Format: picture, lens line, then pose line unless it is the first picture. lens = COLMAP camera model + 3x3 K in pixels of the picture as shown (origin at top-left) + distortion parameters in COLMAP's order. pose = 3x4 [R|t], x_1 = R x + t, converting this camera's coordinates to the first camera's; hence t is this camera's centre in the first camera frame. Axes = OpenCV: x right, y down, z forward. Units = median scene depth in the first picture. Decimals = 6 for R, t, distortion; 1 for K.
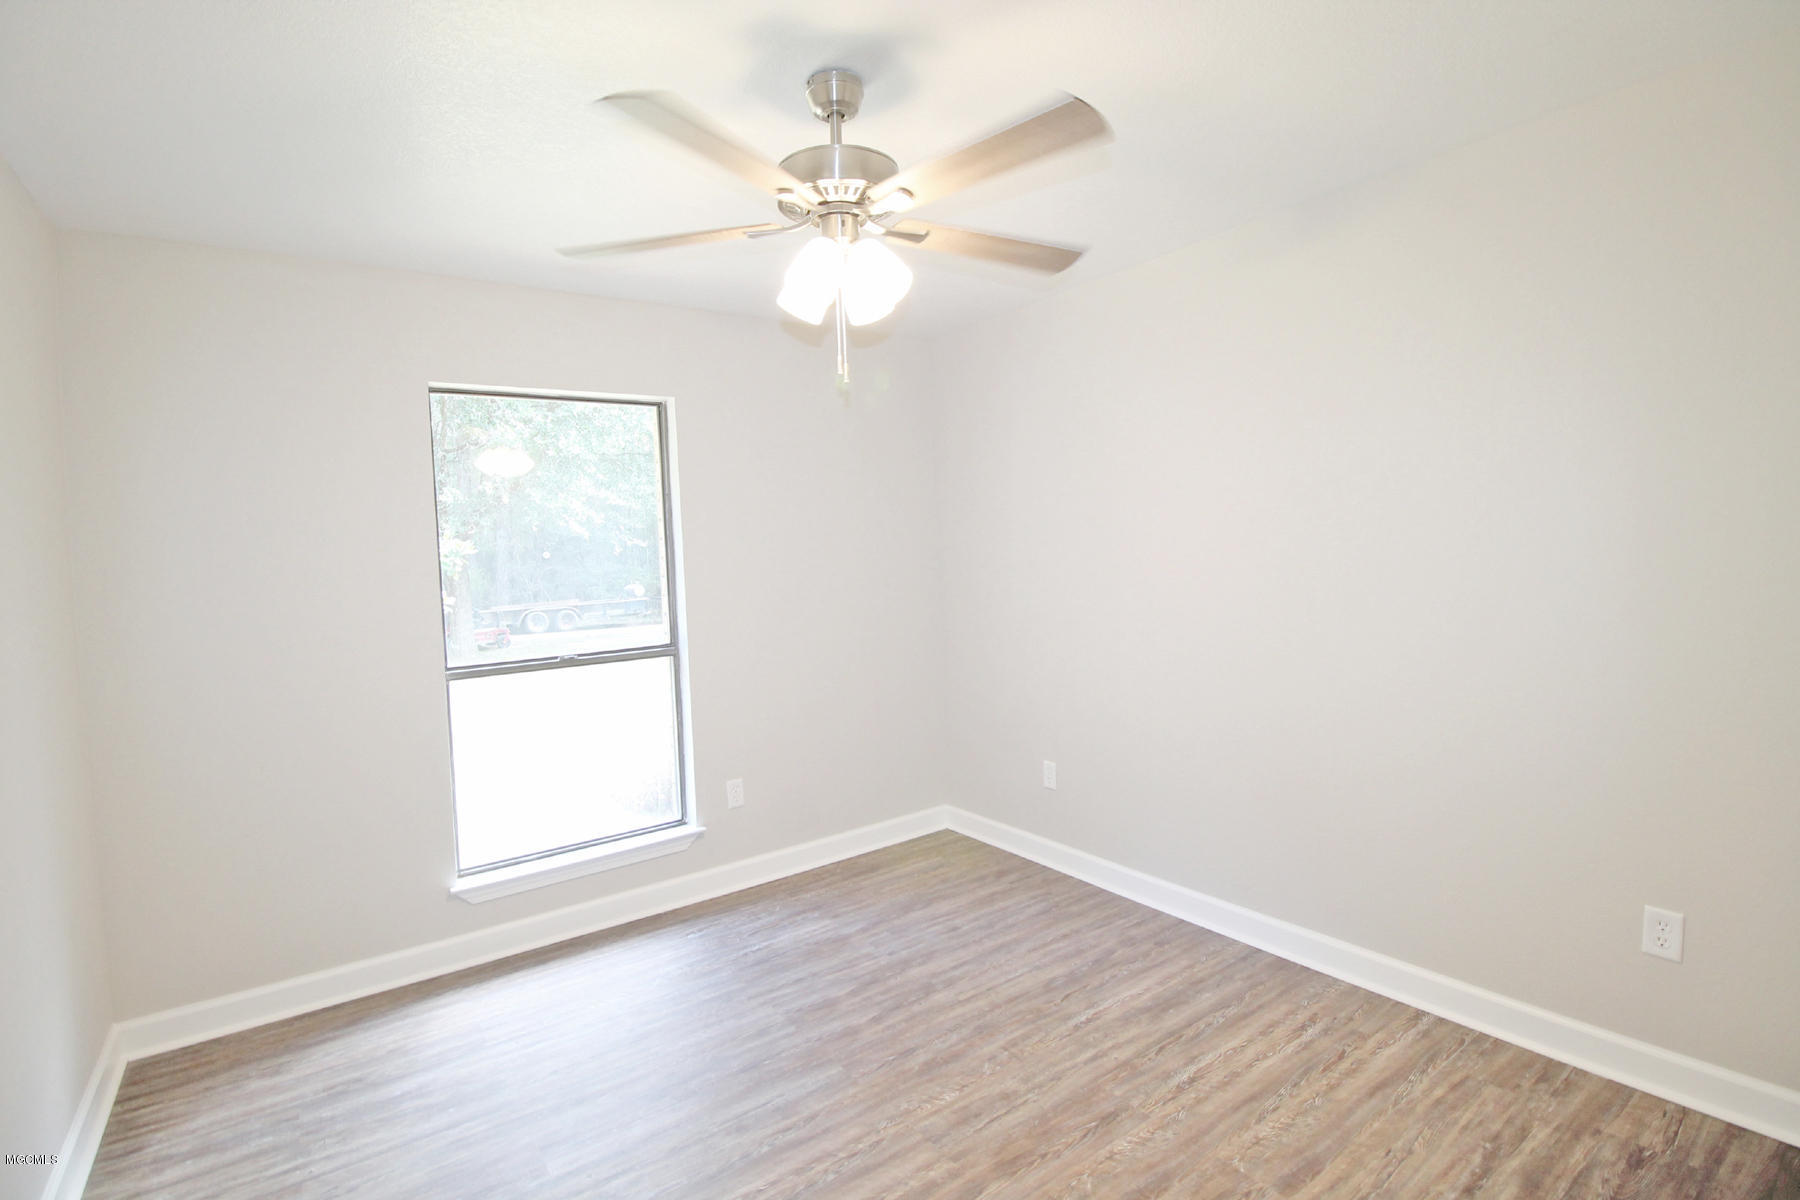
lens RADIAL K [[841.2, 0, 895.1], [0, 841.2, 584.1], [0, 0, 1]] dist [0.001654, -0.014536]
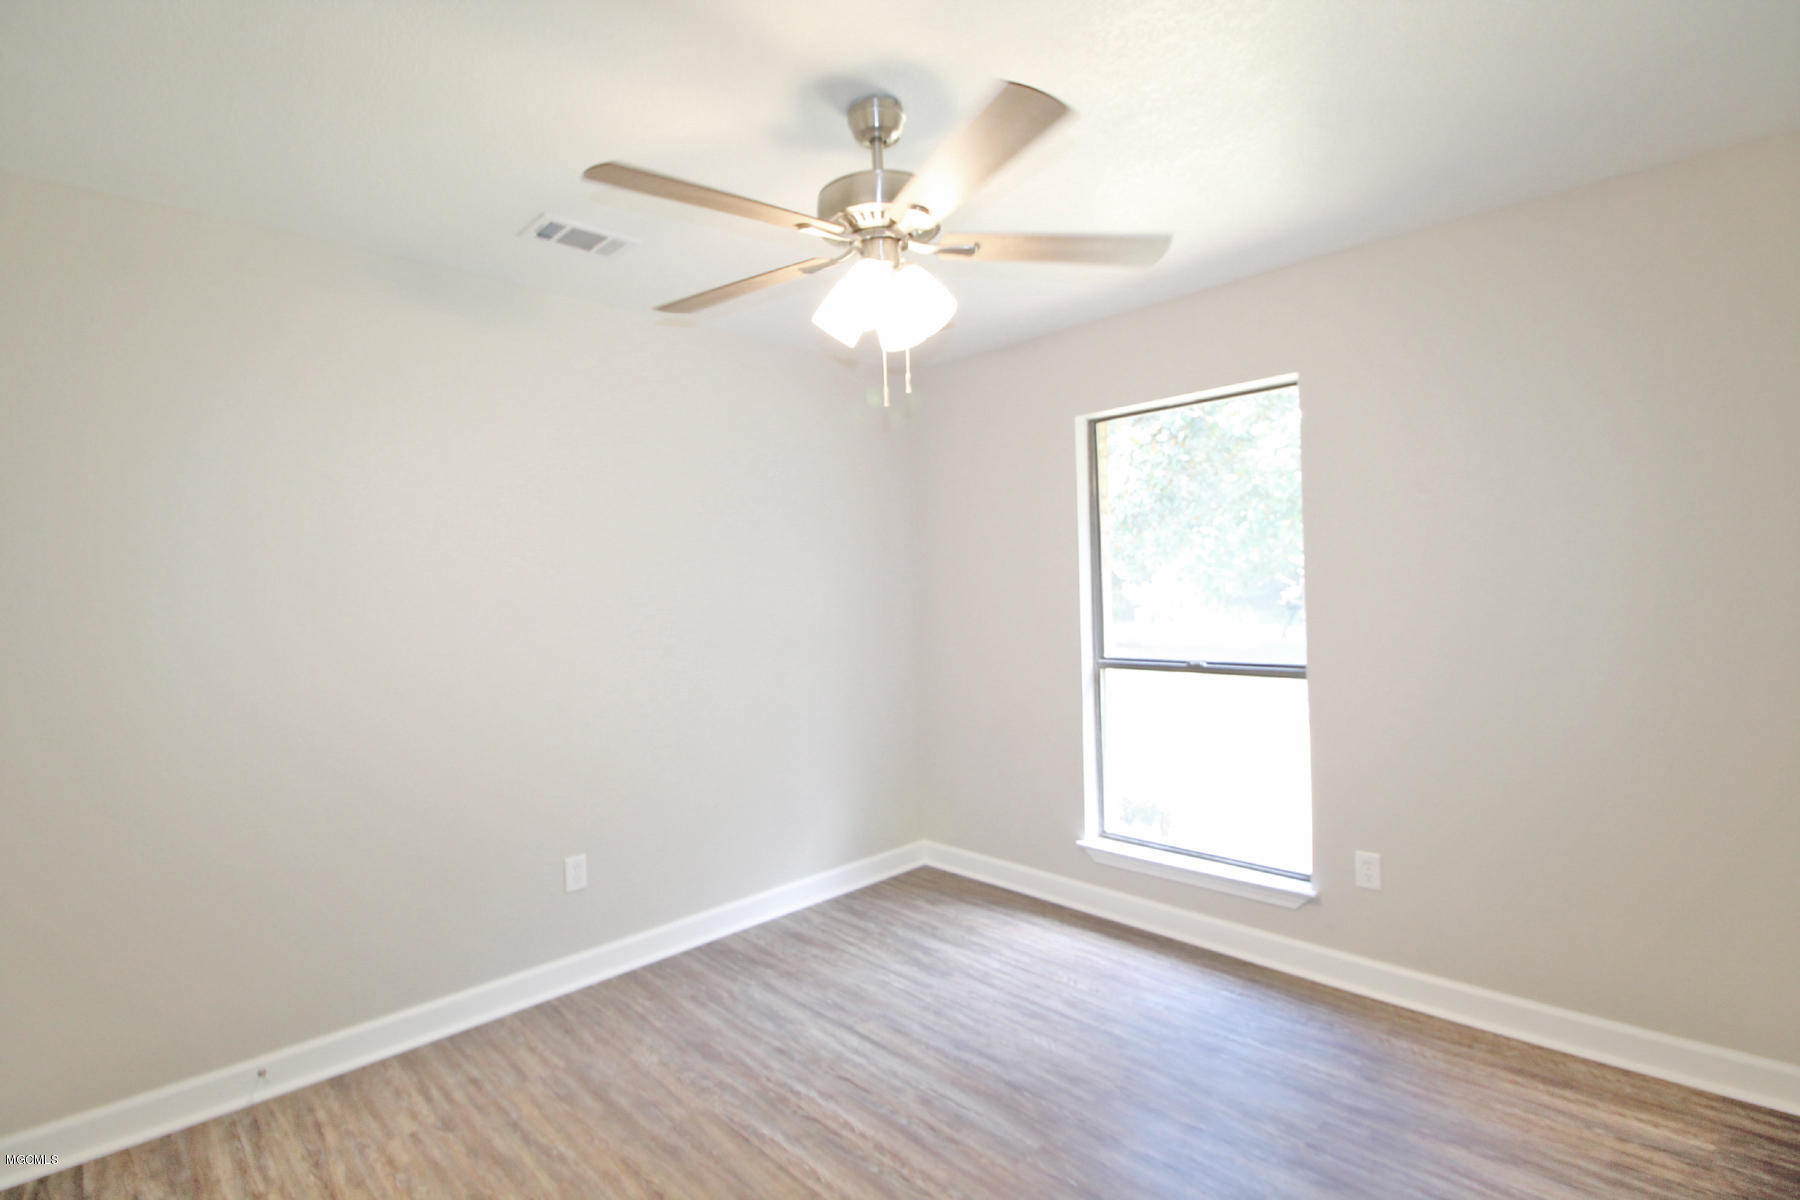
lens RADIAL K [[843.5, 0, 889.7], [0, 843.5, 587.2], [0, 0, 1]] dist [-0.002153, -0.011647]
pose [[0.155776, 0.038629, -0.987037, 0.870449], [-0.019190, 0.999165, 0.036075, -0.050371], [0.987606, 0.013322, 0.156387, 0.793048]]
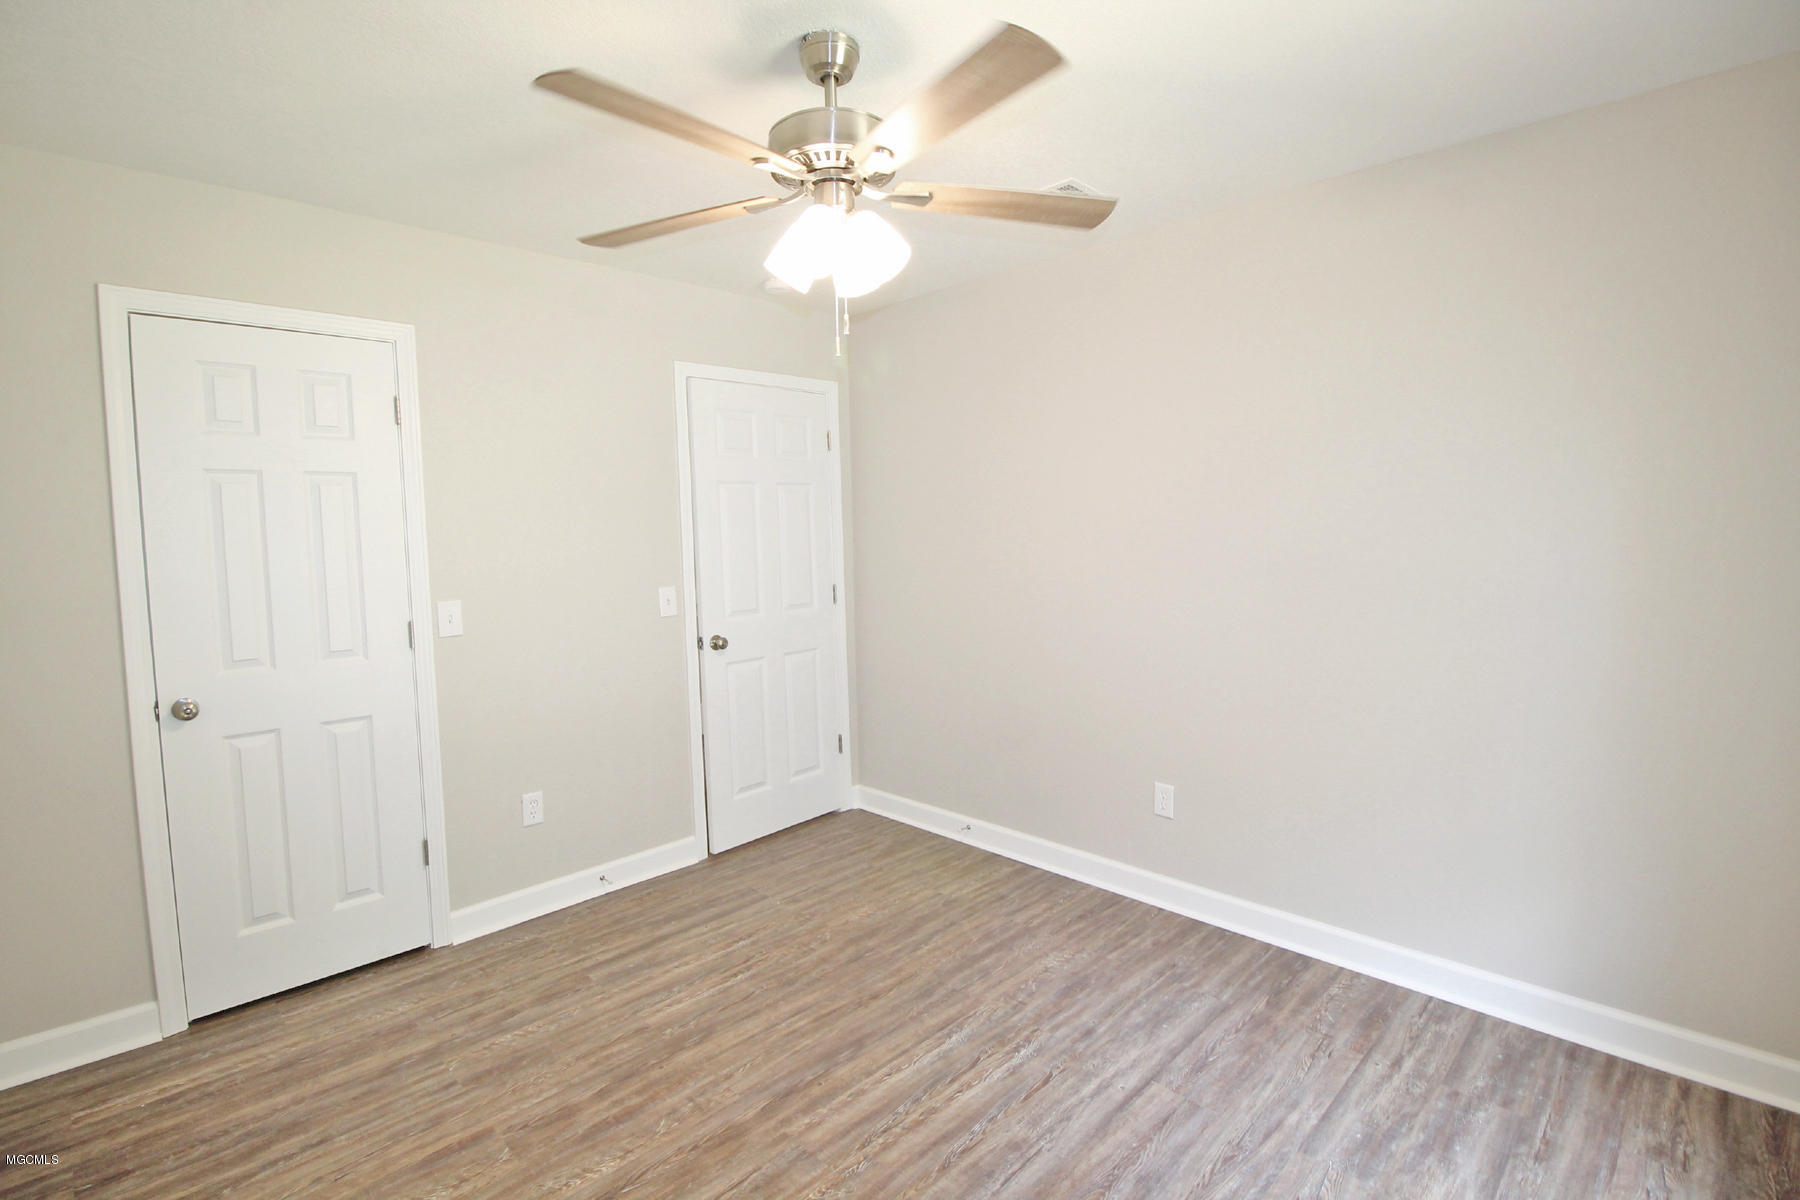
lens RADIAL K [[841.2, 0, 895.1], [0, 841.2, 584.1], [0, 0, 1]] dist [0.001654, -0.014536]
pose [[-0.985158, 0.074404, -0.154684, 0.044572], [0.056765, 0.991686, 0.115483, -0.081080], [0.161990, 0.104989, -0.981191, 1.862055]]
